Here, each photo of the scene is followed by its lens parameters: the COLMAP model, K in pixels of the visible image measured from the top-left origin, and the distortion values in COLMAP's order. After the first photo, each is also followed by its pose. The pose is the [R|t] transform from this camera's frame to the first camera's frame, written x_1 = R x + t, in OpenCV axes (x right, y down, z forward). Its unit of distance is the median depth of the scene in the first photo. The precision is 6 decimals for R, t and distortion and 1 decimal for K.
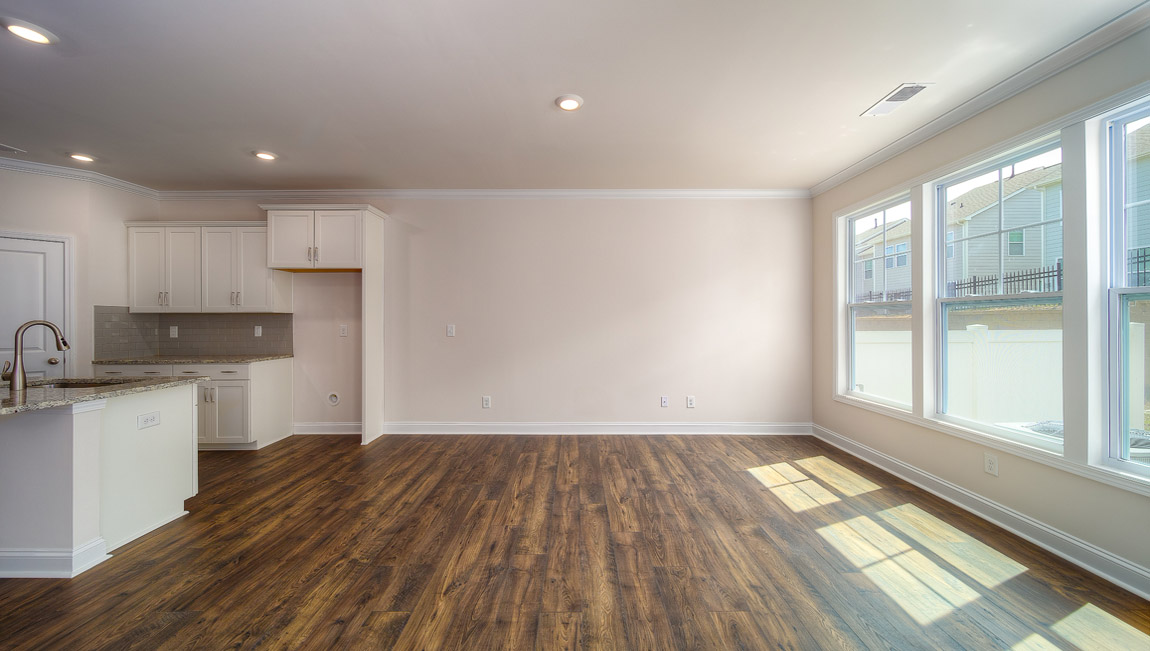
lens RADIAL K [[403.9, 0, 574.5], [0, 403.9, 313.8], [0, 0, 1]] dist [0.000637, -0.001909]
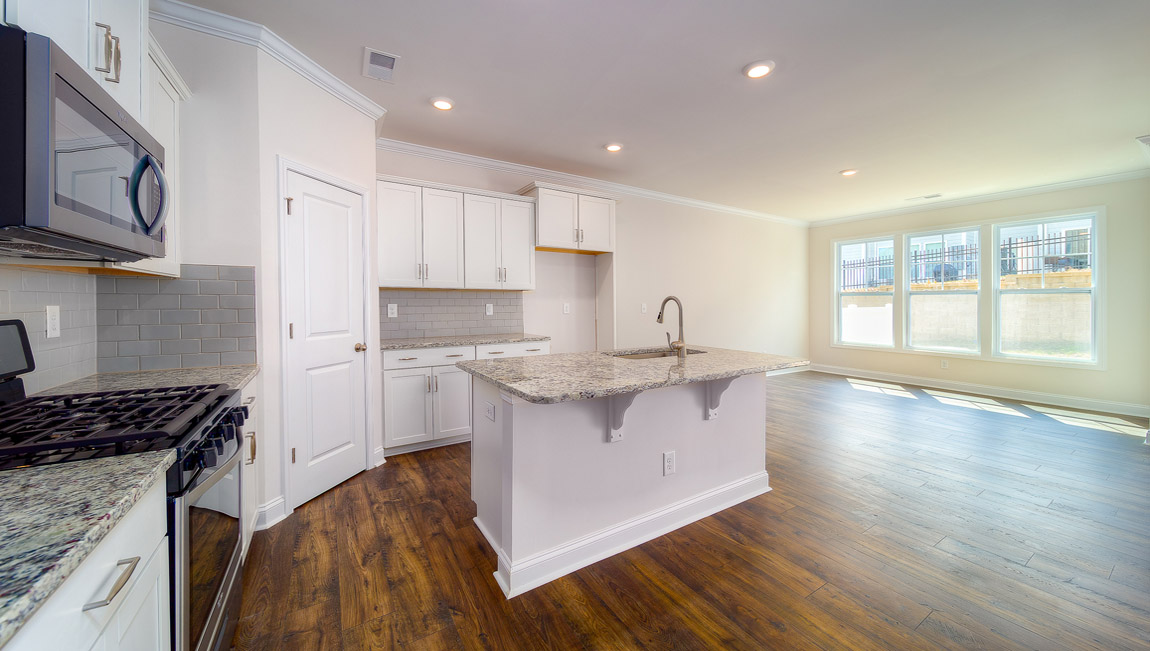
lens RADIAL K [[403.9, 0, 576.3], [0, 403.9, 305.2], [0, 0, 1]] dist [0.000637, -0.001909]
pose [[0.851787, 0.001585, 0.523886, -1.259033], [-0.015229, 0.999648, 0.021737, 0.011548], [-0.523667, -0.026494, 0.851511, 0.095756]]
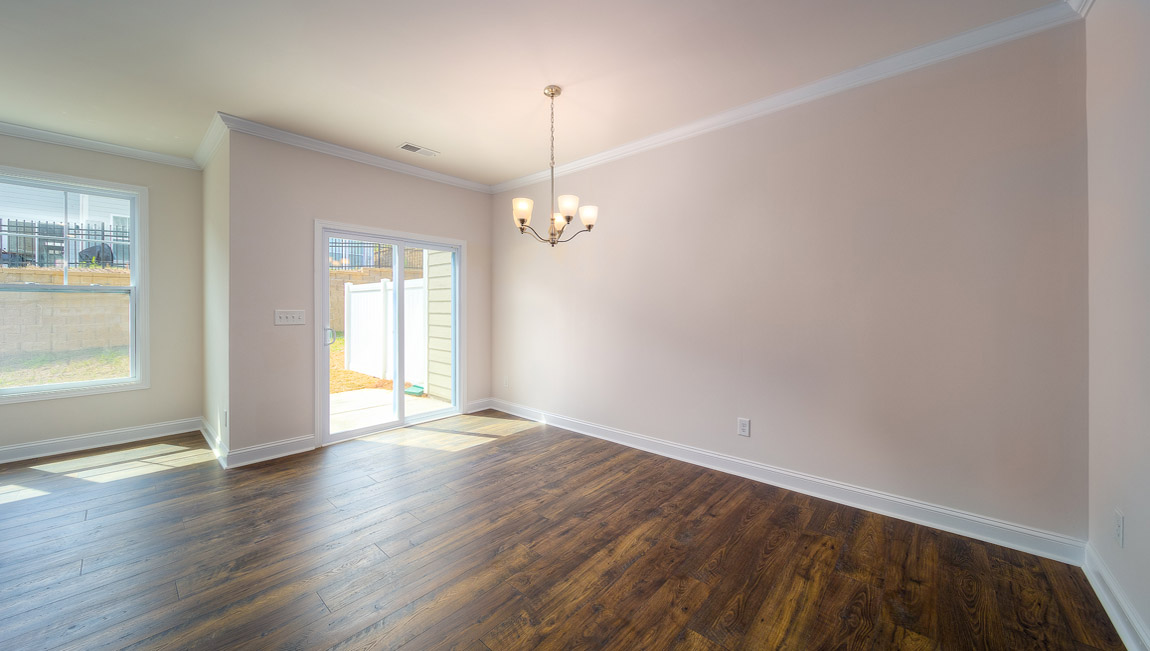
lens RADIAL K [[403.9, 0, 576.0], [0, 403.9, 311.6], [0, 0, 1]] dist [0.000637, -0.001909]
pose [[-0.746068, -0.004535, 0.665854, -0.734496], [-0.009338, 0.999950, -0.003652, 0.015142], [-0.665804, -0.008942, -0.746073, 0.327617]]
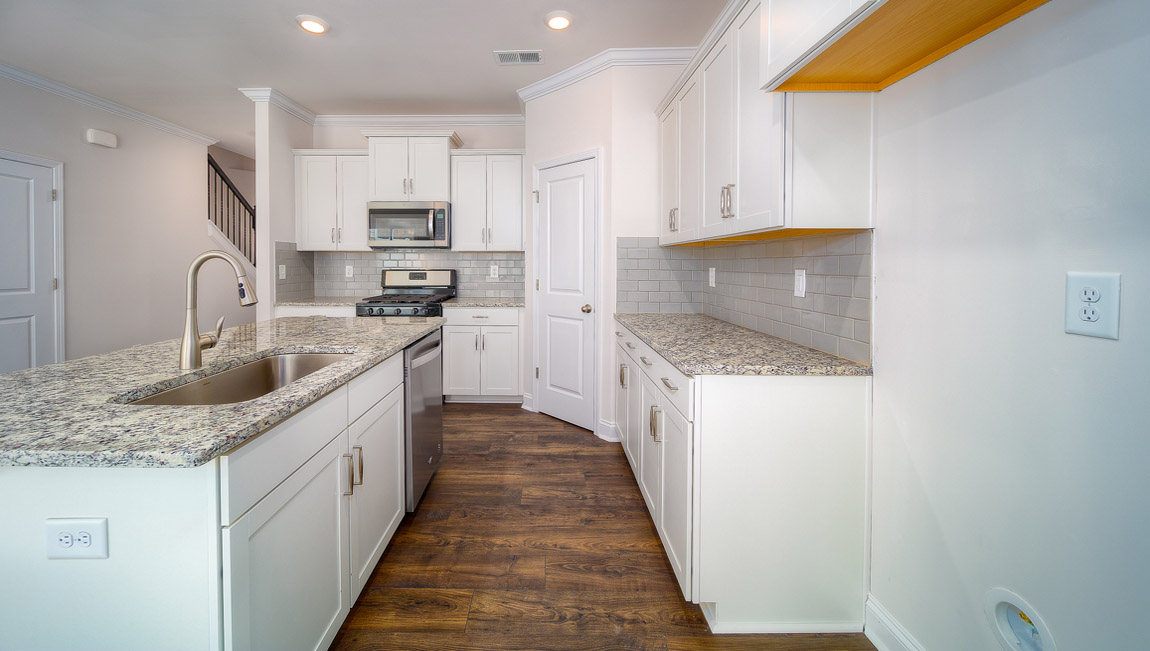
lens RADIAL K [[403.9, 0, 564.8], [0, 403.9, 269.6], [0, 0, 1]] dist [0.000637, -0.001909]
pose [[0.021430, 0.016200, -0.999639, -0.457102], [0.013539, 0.999772, 0.016492, 0.024236], [0.999679, -0.013887, 0.021205, 0.861062]]
